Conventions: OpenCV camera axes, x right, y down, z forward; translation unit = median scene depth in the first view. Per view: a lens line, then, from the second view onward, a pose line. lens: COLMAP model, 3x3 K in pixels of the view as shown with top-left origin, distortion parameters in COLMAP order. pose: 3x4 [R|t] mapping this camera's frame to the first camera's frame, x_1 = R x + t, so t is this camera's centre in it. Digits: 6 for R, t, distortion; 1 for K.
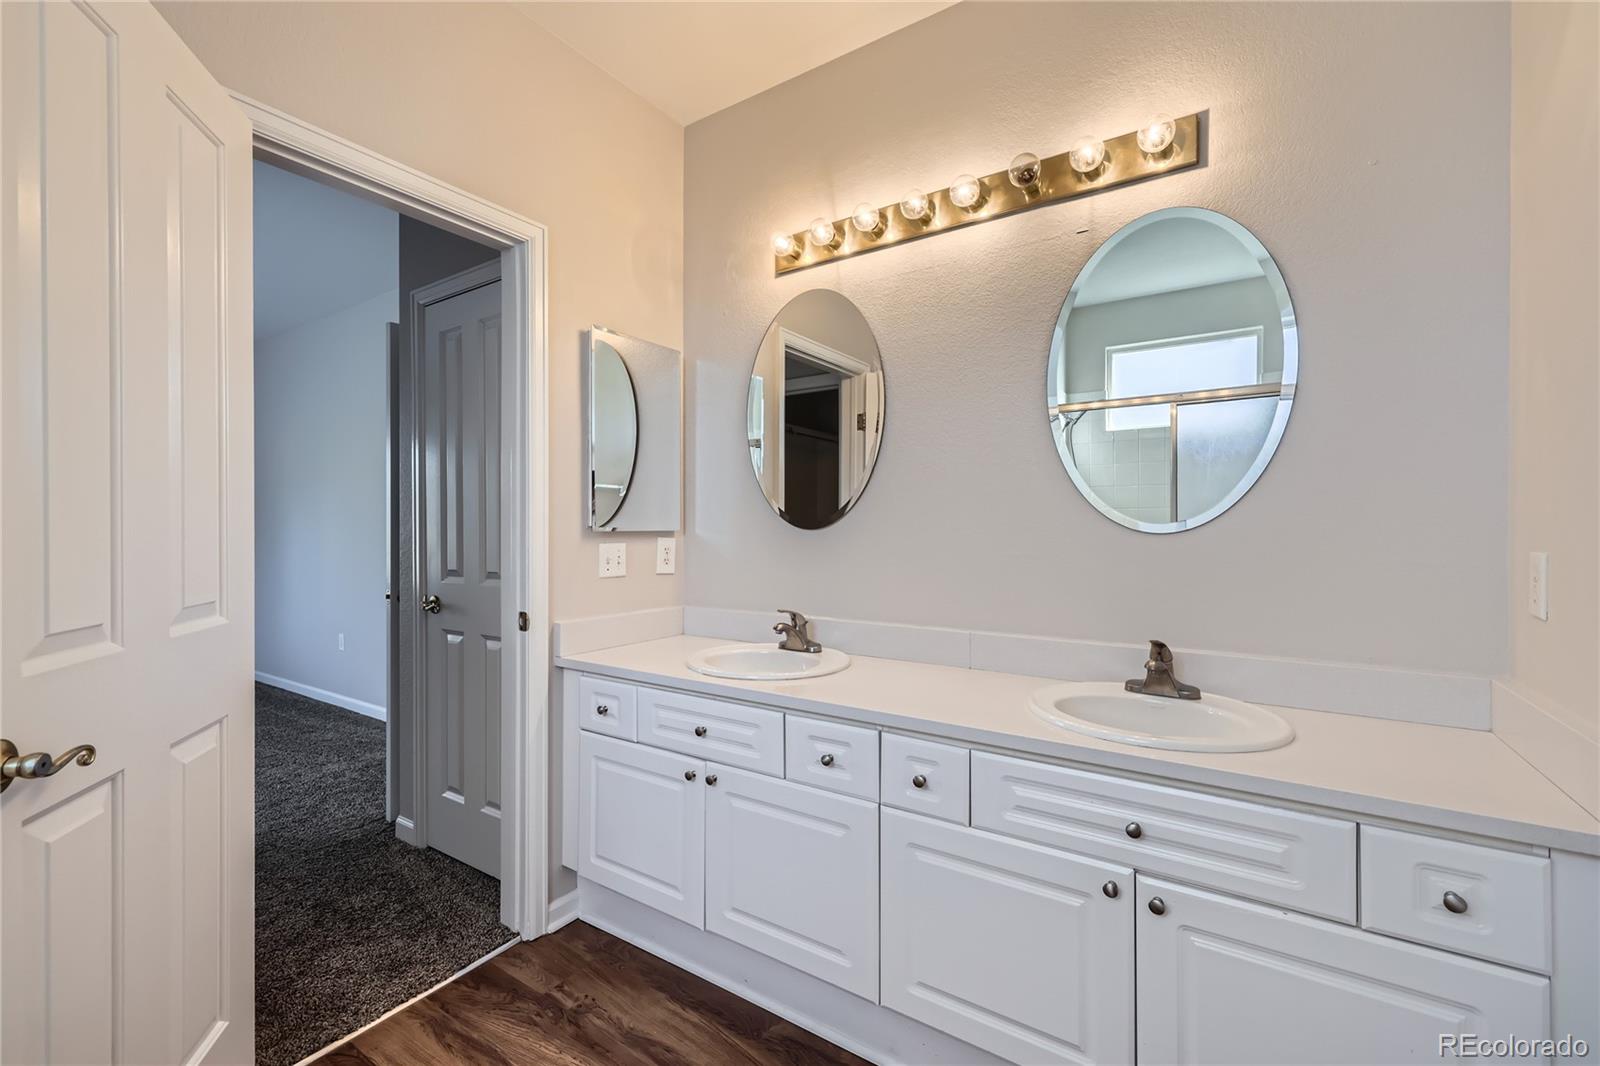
lens RADIAL K [[680.7, 0, 800.7], [0, 680.7, 533.5], [0, 0, 1]] dist [0.012439, -0.003145]
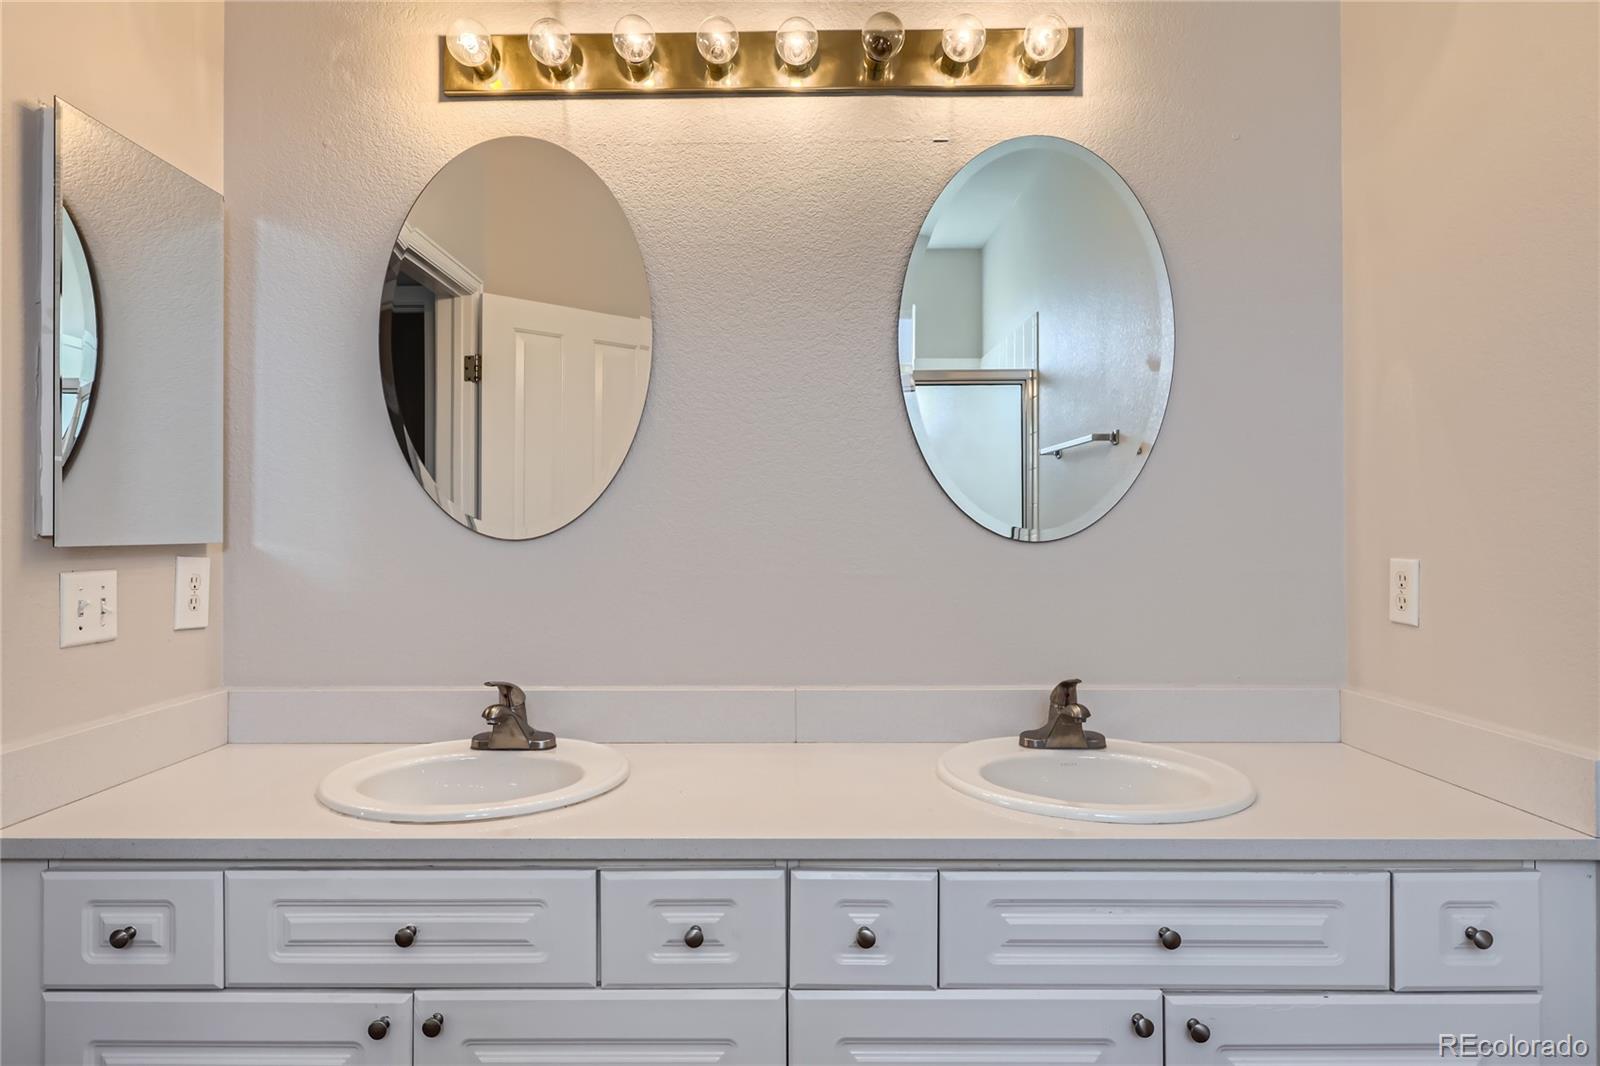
lens RADIAL K [[917.5, 0, 798.8], [0, 917.5, 528.7], [0, 0, 1]] dist [0.003864, -0.003216]
pose [[0.834052, -0.000600, 0.551685, -0.275647], [0.007543, 0.999918, -0.010317, -0.006605], [-0.551634, 0.012767, 0.833988, 0.252263]]
